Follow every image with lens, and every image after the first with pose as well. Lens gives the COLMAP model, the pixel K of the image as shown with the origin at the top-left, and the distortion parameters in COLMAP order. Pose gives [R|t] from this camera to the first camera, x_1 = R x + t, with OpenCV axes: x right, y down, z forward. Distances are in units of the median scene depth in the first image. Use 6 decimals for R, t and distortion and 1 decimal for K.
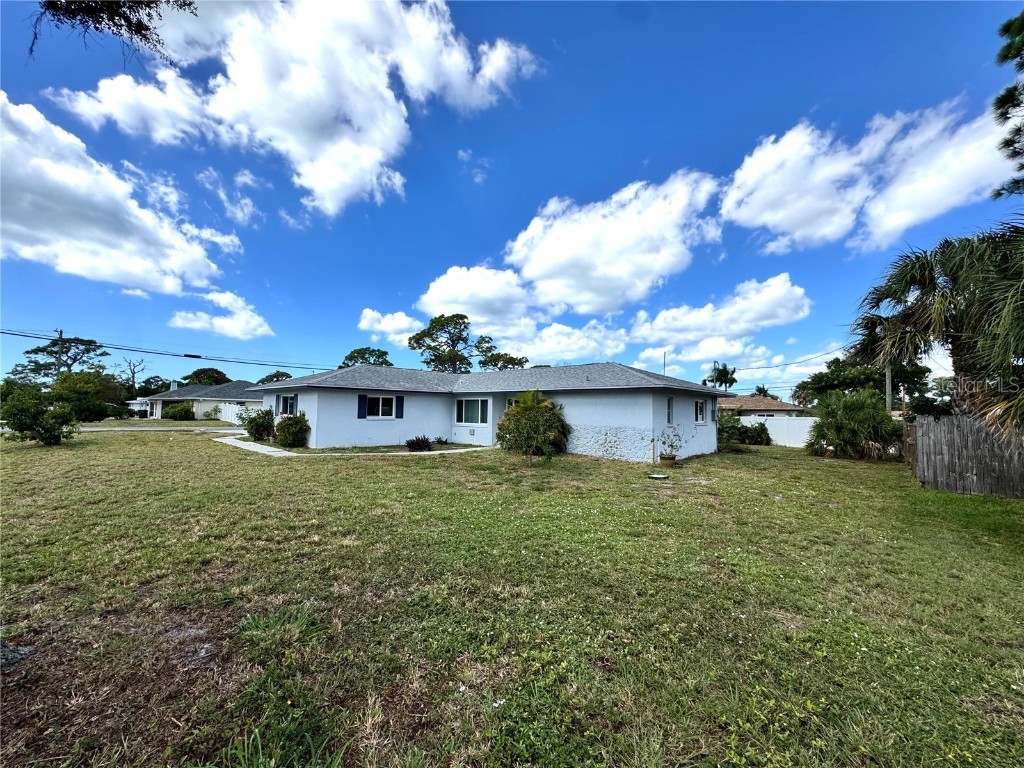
lens RADIAL K [[414.2, 0, 508.6], [0, 414.2, 405.2], [0, 0, 1]] dist [-0.001684, -0.000025]
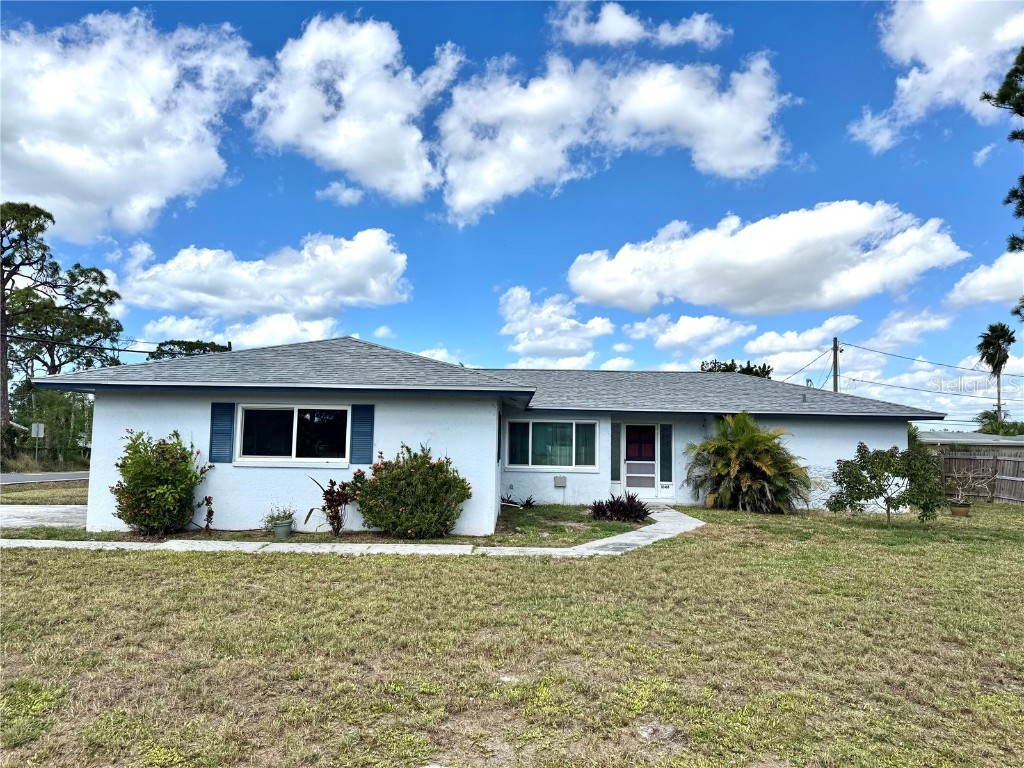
lens RADIAL K [[720.2, 0, 512.0], [0, 720.2, 384.0], [0, 0, 1]] dist [0.076553, -0.099513]
pose [[0.723429, 0.051846, 0.688449, -0.921842], [-0.015634, 0.998151, -0.058742, -0.007996], [-0.690221, 0.031733, 0.722902, 0.423404]]
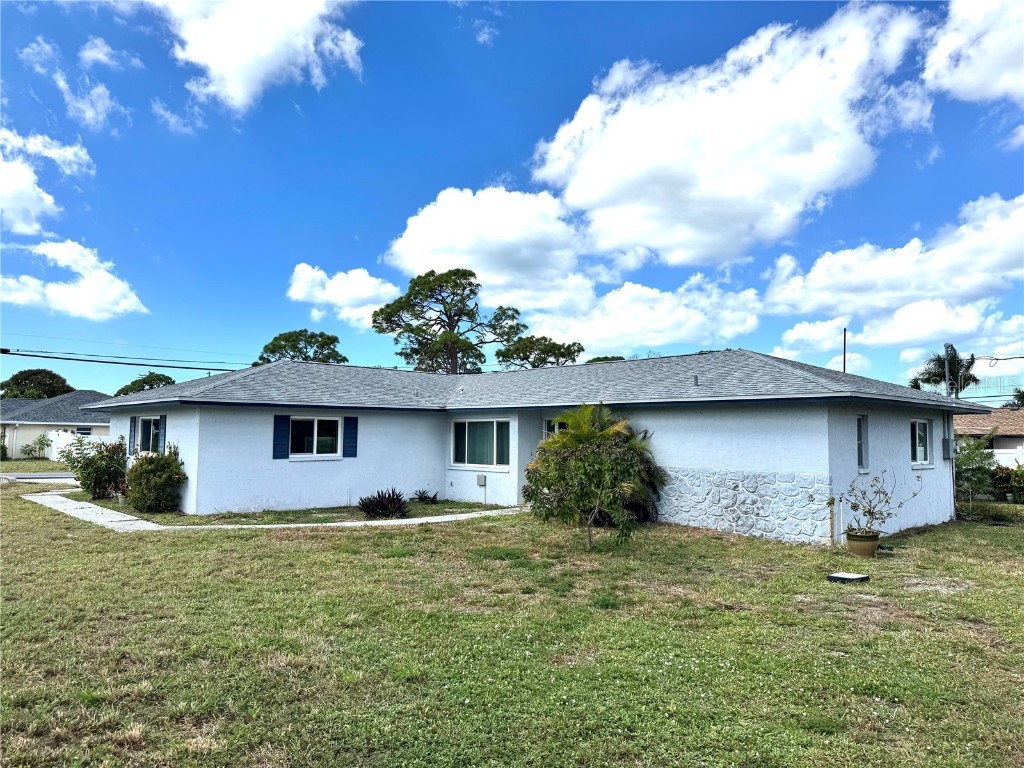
lens RADIAL K [[717.6, 0, 508.8], [0, 717.6, 339.2], [0, 0, 1]] dist [-0.005561, -0.004455]
pose [[0.998280, -0.016952, -0.056121, 0.004575], [0.010051, 0.992598, -0.121027, -0.006740], [0.057757, 0.120255, 0.991061, 0.053753]]
